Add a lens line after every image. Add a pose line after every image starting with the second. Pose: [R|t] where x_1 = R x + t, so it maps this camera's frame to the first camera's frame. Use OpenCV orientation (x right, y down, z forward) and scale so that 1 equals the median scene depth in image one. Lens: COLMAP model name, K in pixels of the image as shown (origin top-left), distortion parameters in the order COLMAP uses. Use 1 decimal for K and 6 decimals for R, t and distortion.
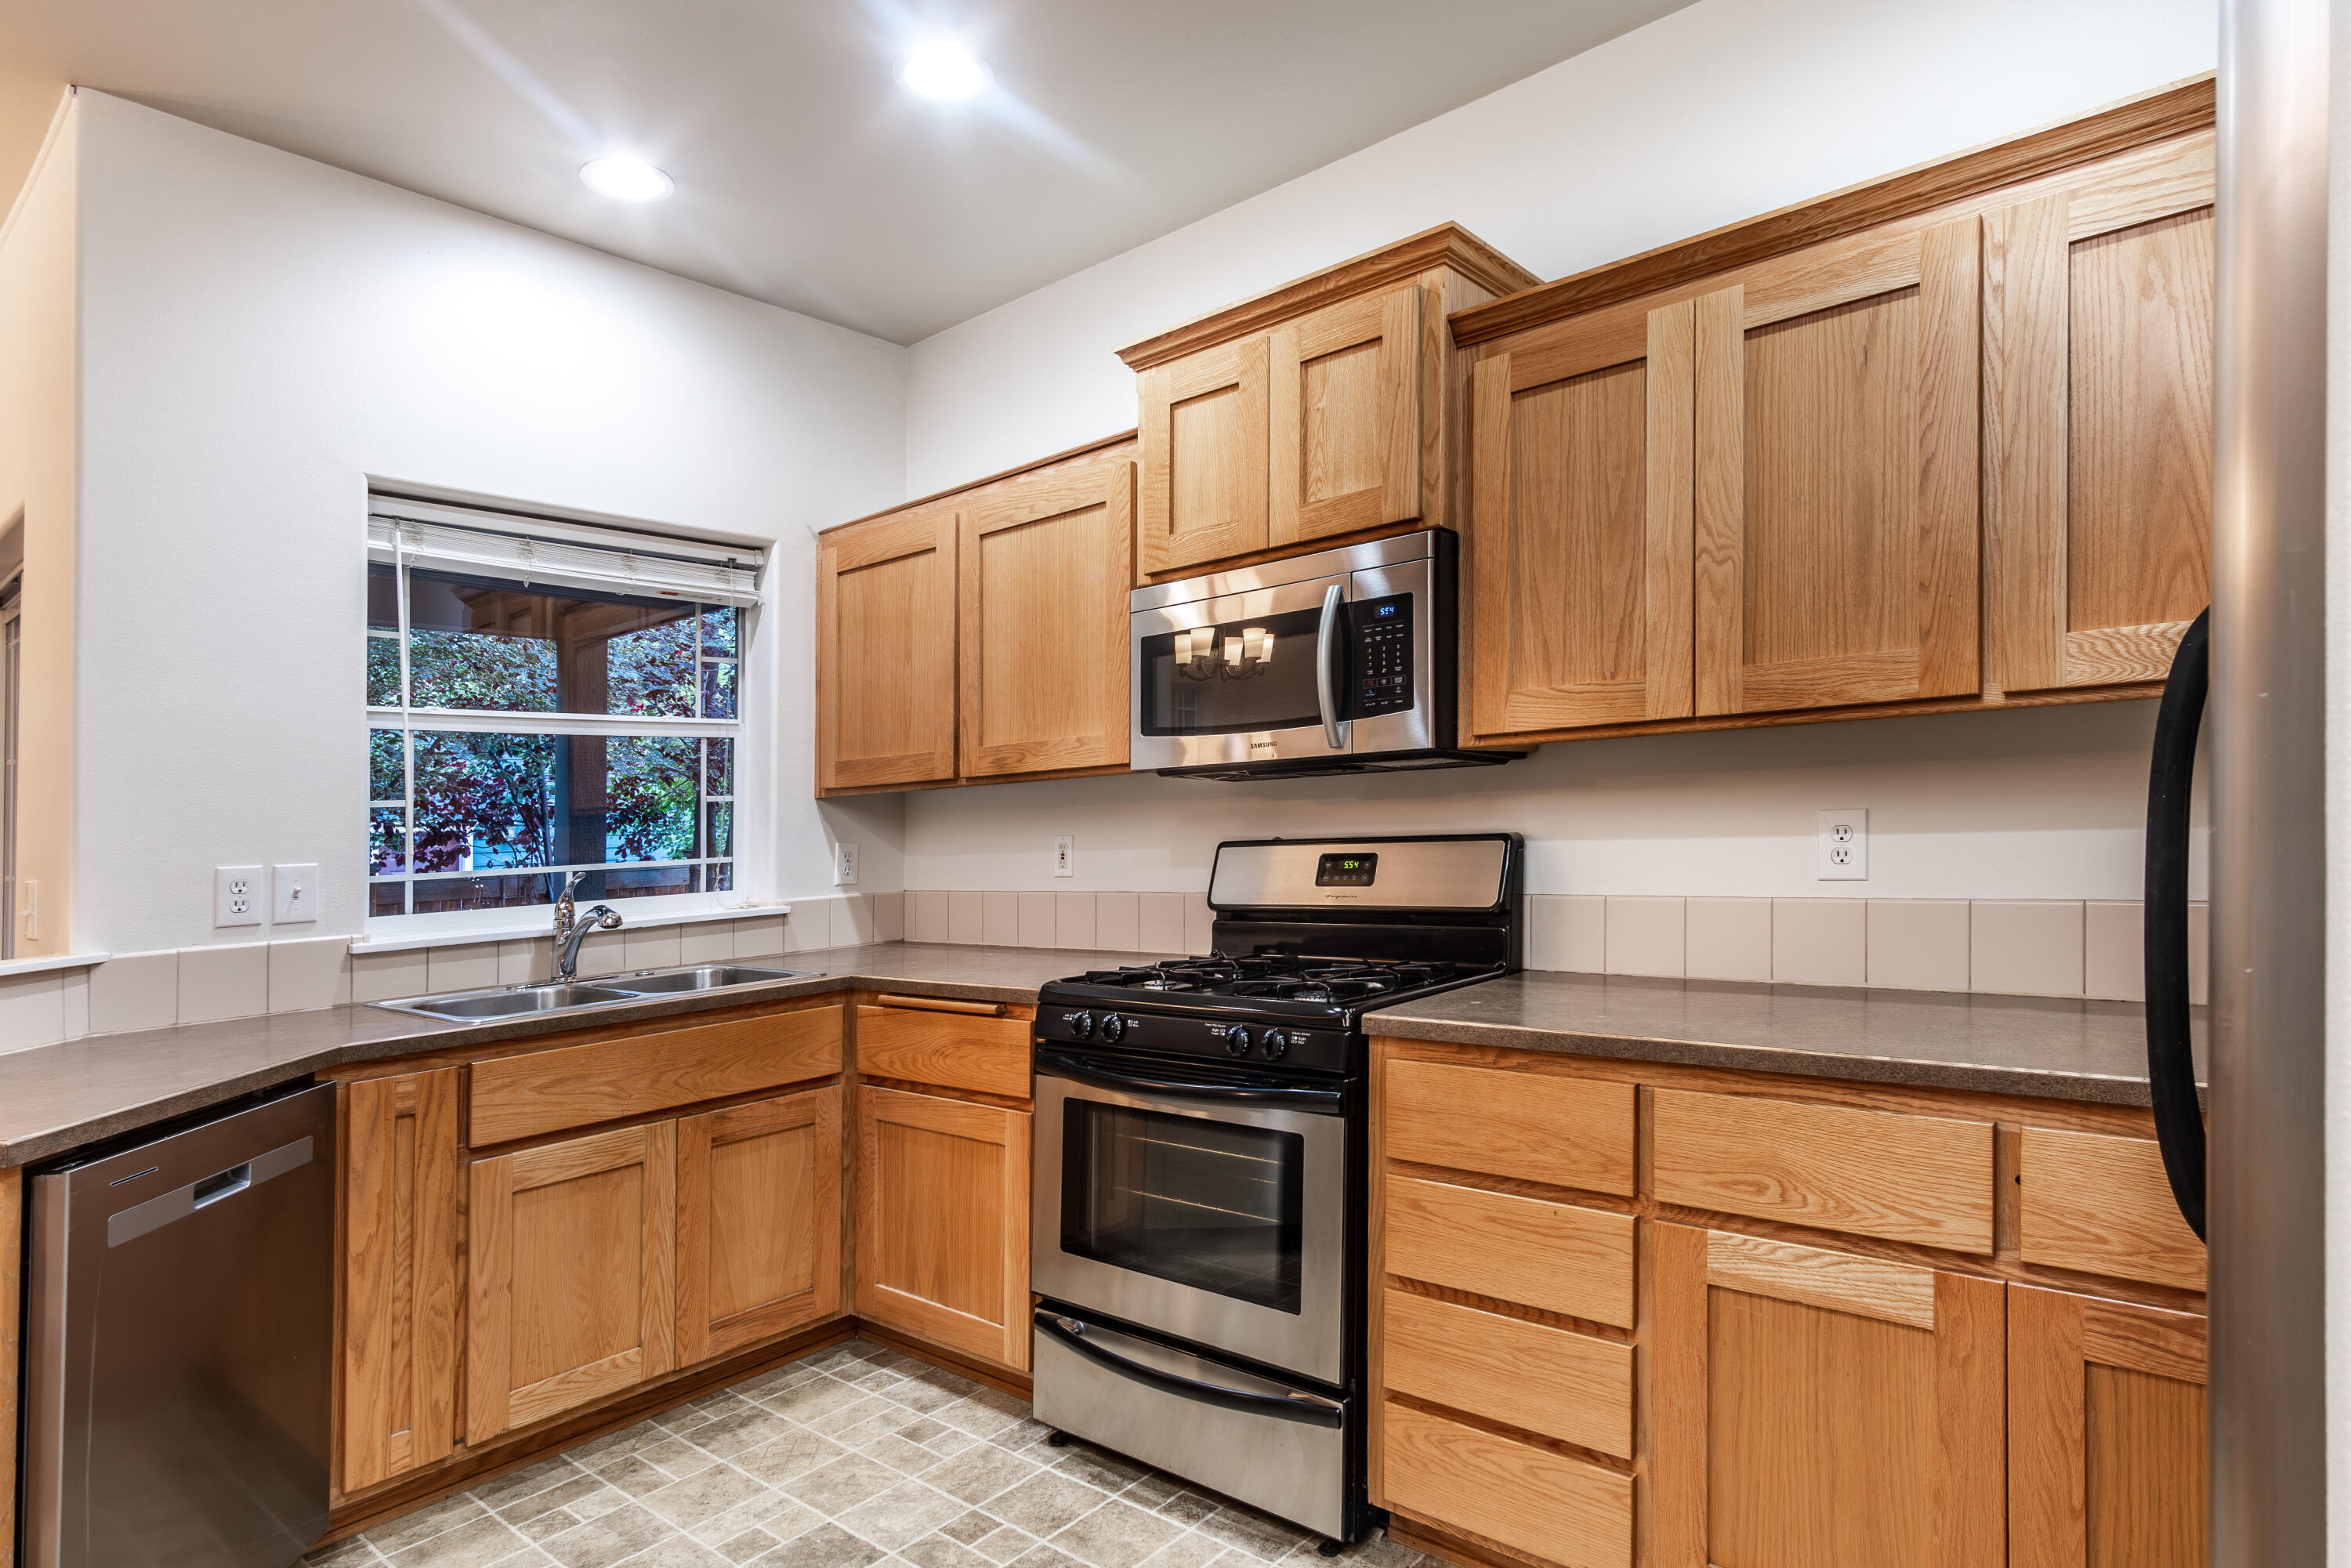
lens RADIAL K [[1287.9, 0, 1172.5], [0, 1287.9, 743.5], [0, 0, 1]] dist [0.003761, 0.000108]
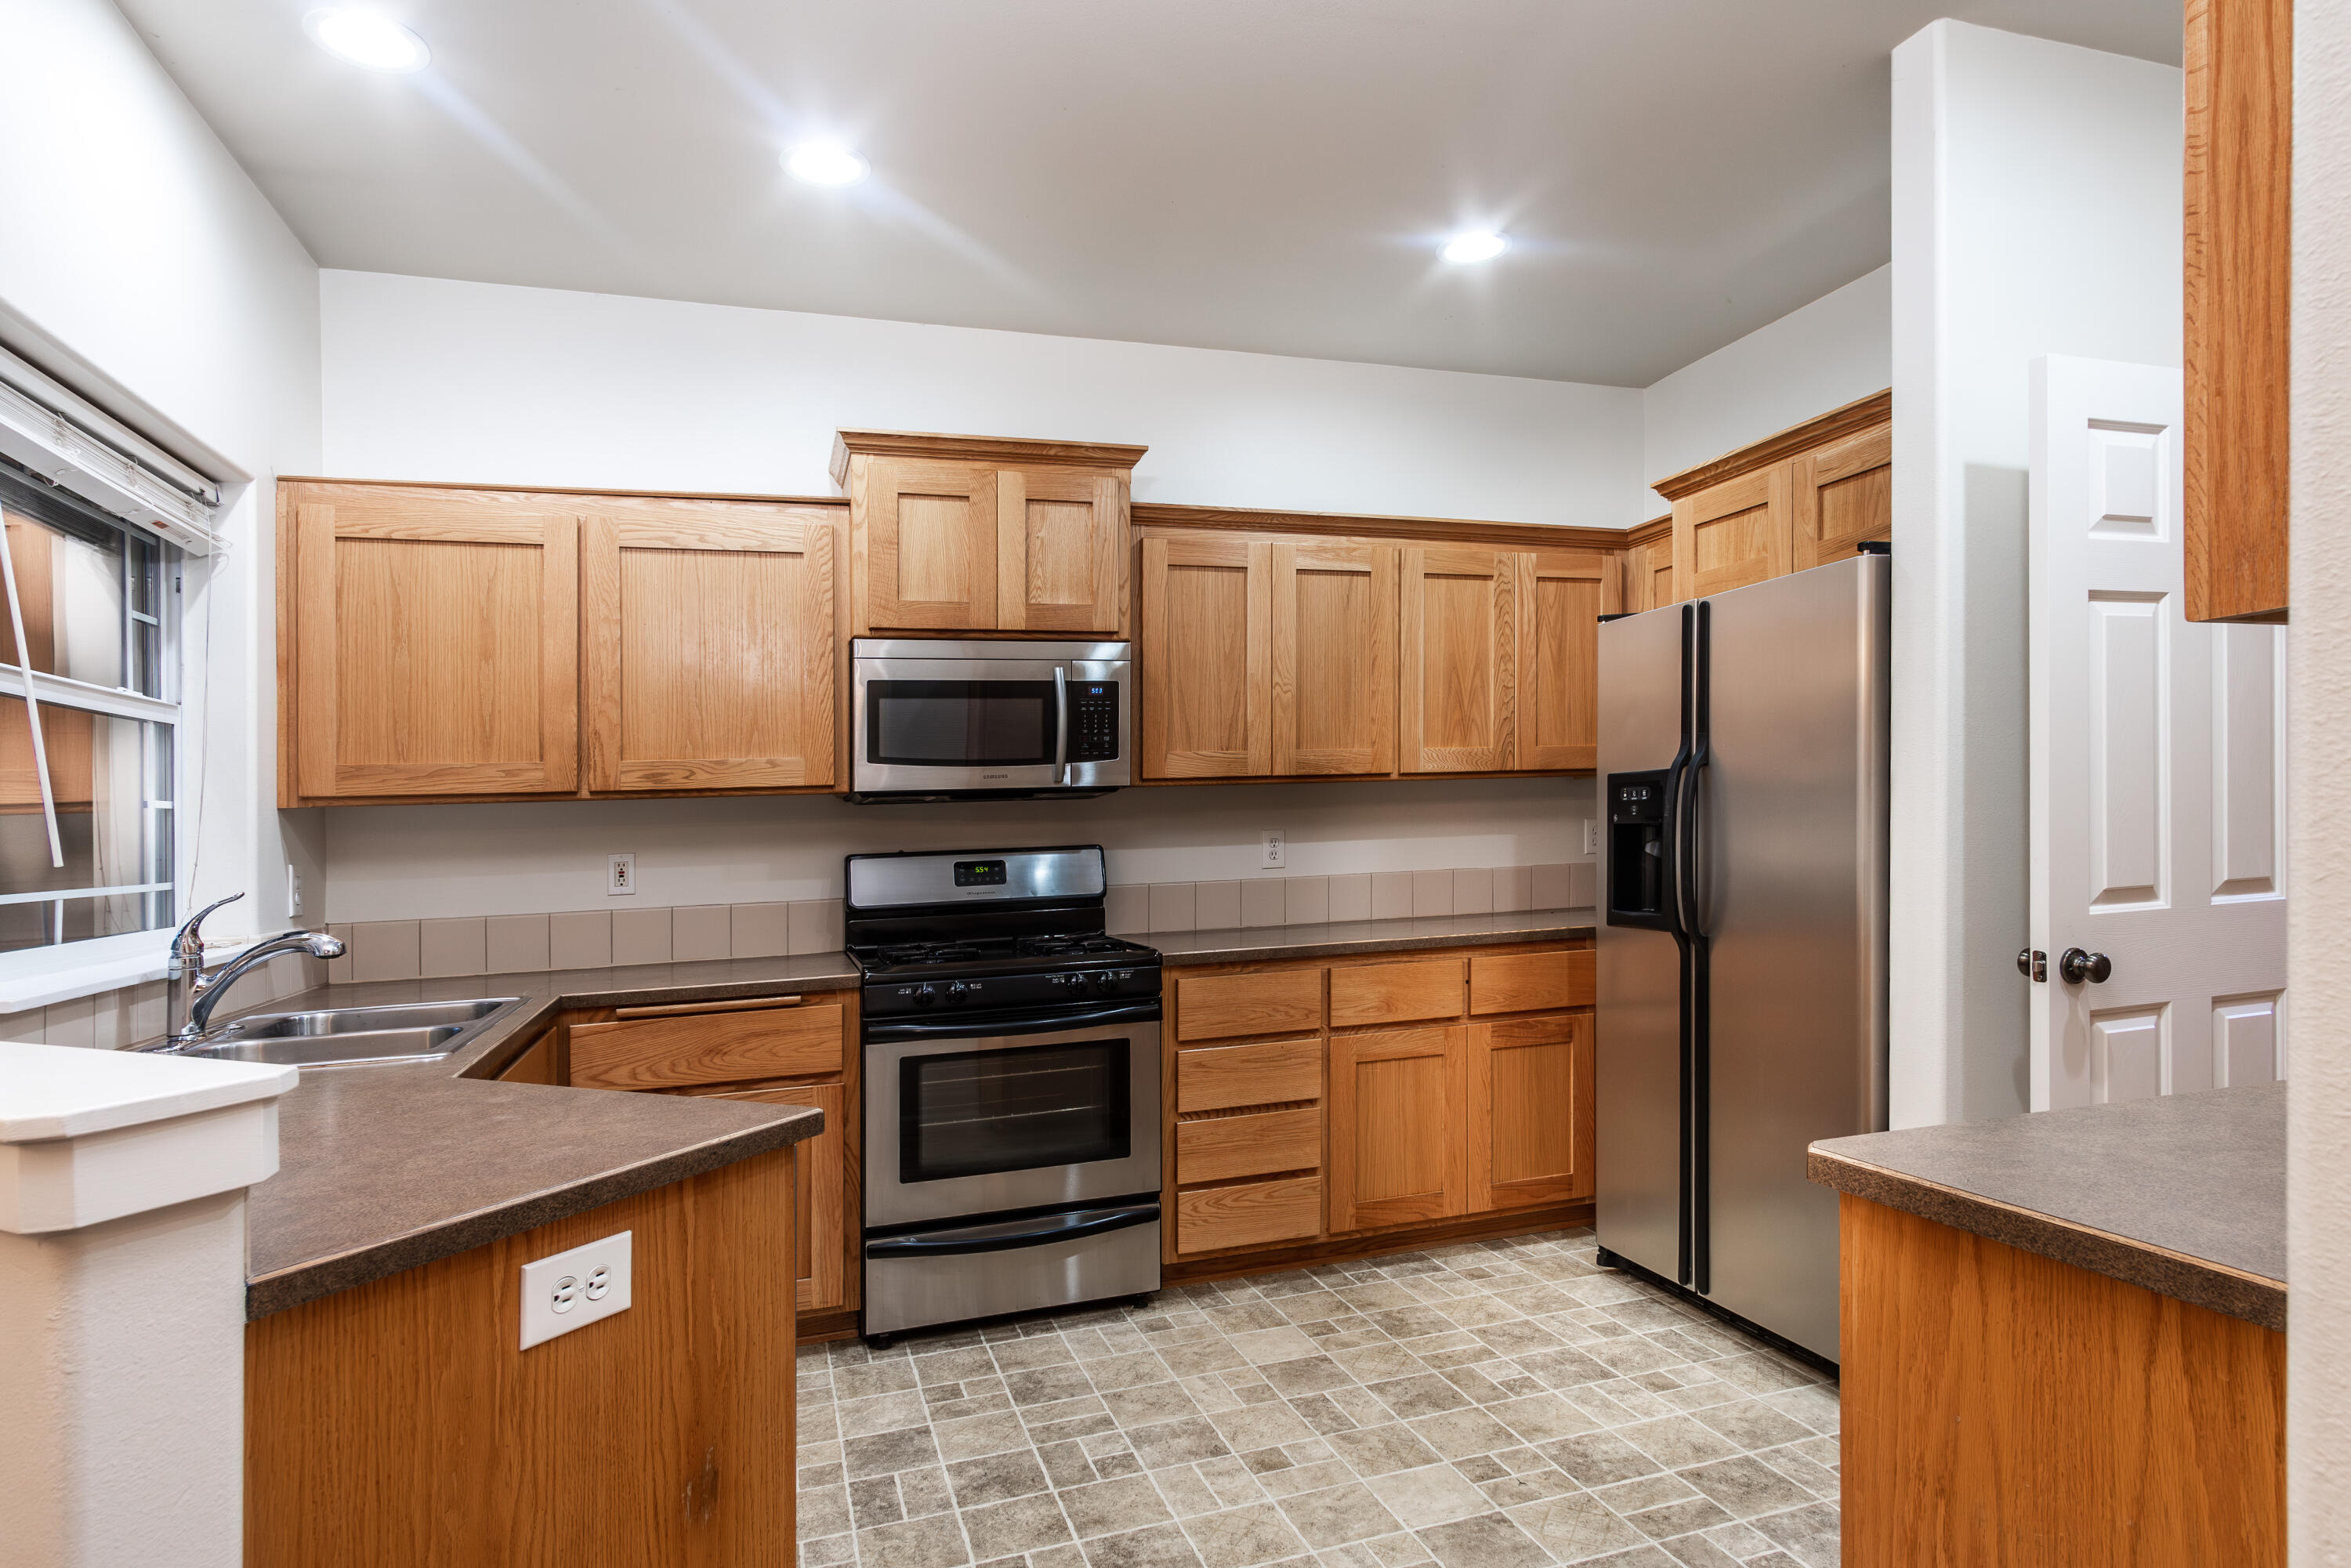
lens RADIAL K [[1267.8, 0, 1181.7], [0, 1267.8, 796.2], [0, 0, 1]] dist [0.004275, 0.001036]
pose [[0.513394, 0.043176, 0.857066, -0.989965], [-0.038150, 0.998894, -0.027468, 0.051875], [-0.857305, -0.018595, 0.514473, 0.165243]]
